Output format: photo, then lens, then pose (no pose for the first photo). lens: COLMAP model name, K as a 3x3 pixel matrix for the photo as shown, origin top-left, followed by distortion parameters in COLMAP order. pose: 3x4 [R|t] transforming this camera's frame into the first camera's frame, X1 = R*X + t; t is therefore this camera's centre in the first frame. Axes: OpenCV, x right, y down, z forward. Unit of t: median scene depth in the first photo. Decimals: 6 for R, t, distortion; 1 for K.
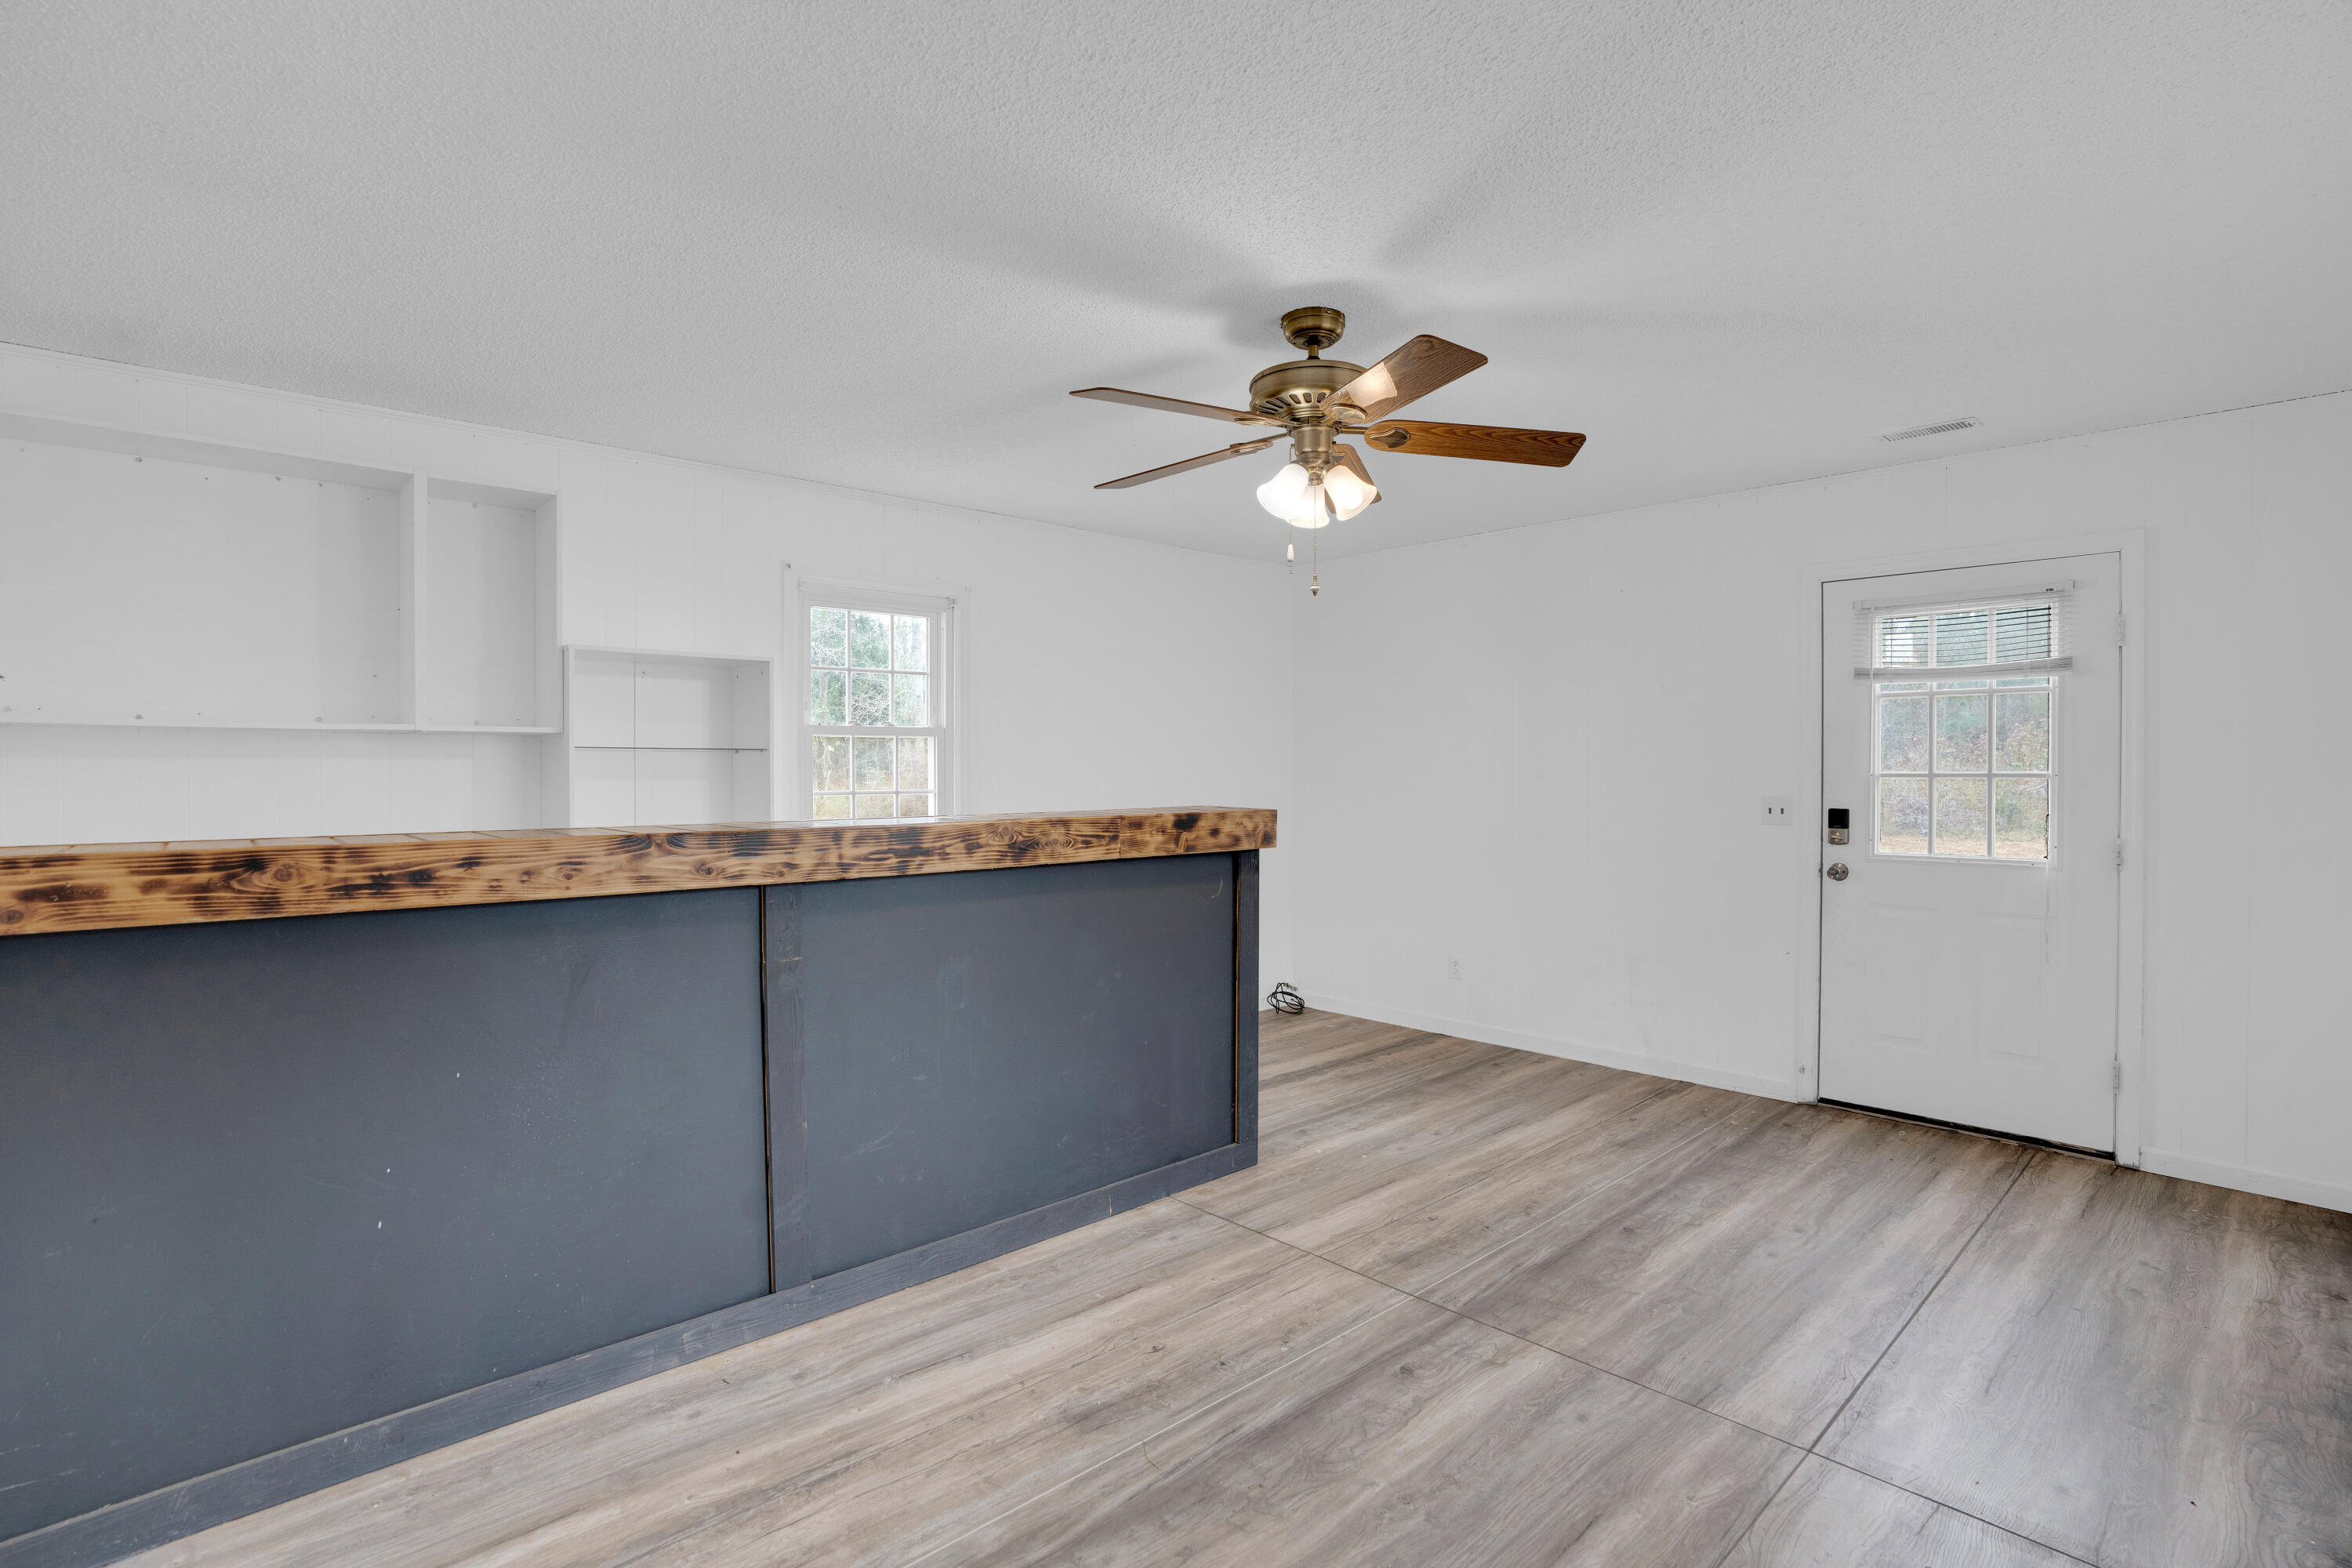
lens RADIAL K [[1090.3, 0, 1193.3], [0, 1090.3, 797.0], [0, 0, 1]] dist [-0.058200, 0.023215]
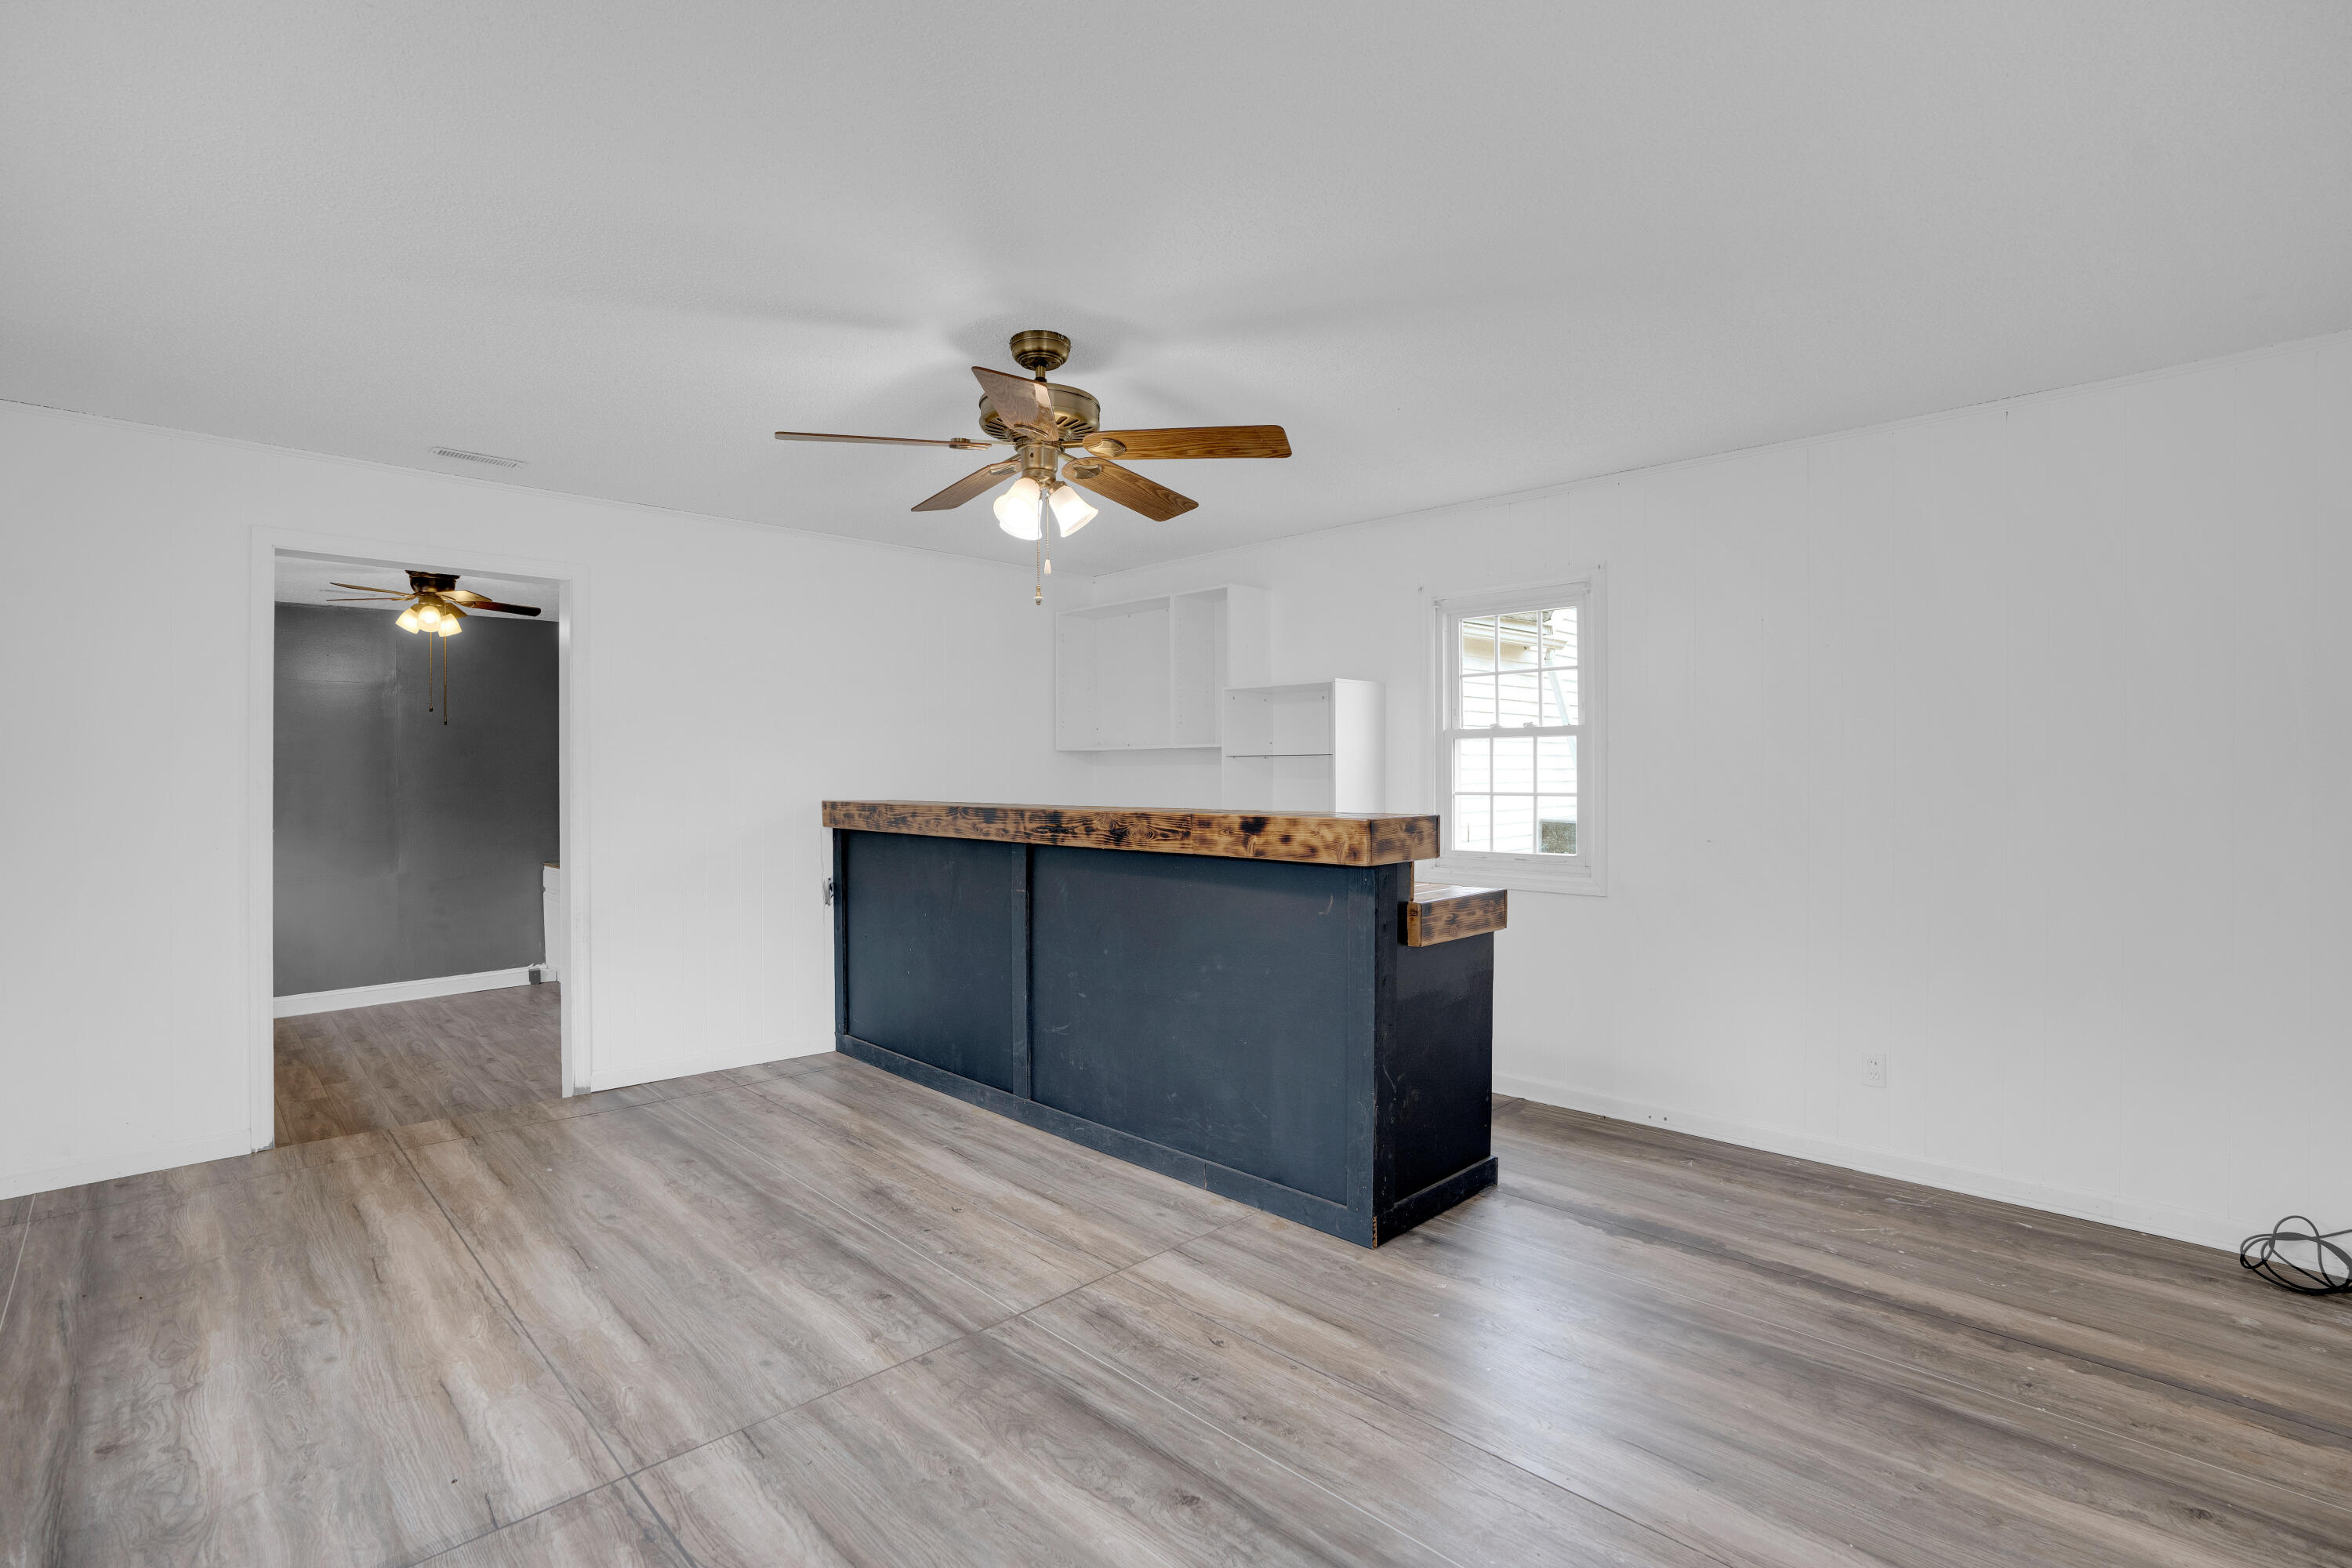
lens RADIAL K [[1110.5, 0, 1176.3], [0, 1110.5, 762.4], [0, 0, 1]] dist [-0.063684, 0.026919]
pose [[0.023486, -0.009622, -0.999678, 1.141042], [-0.021566, 0.999716, -0.010129, -0.025037], [0.999492, 0.021797, 0.023272, 1.054859]]
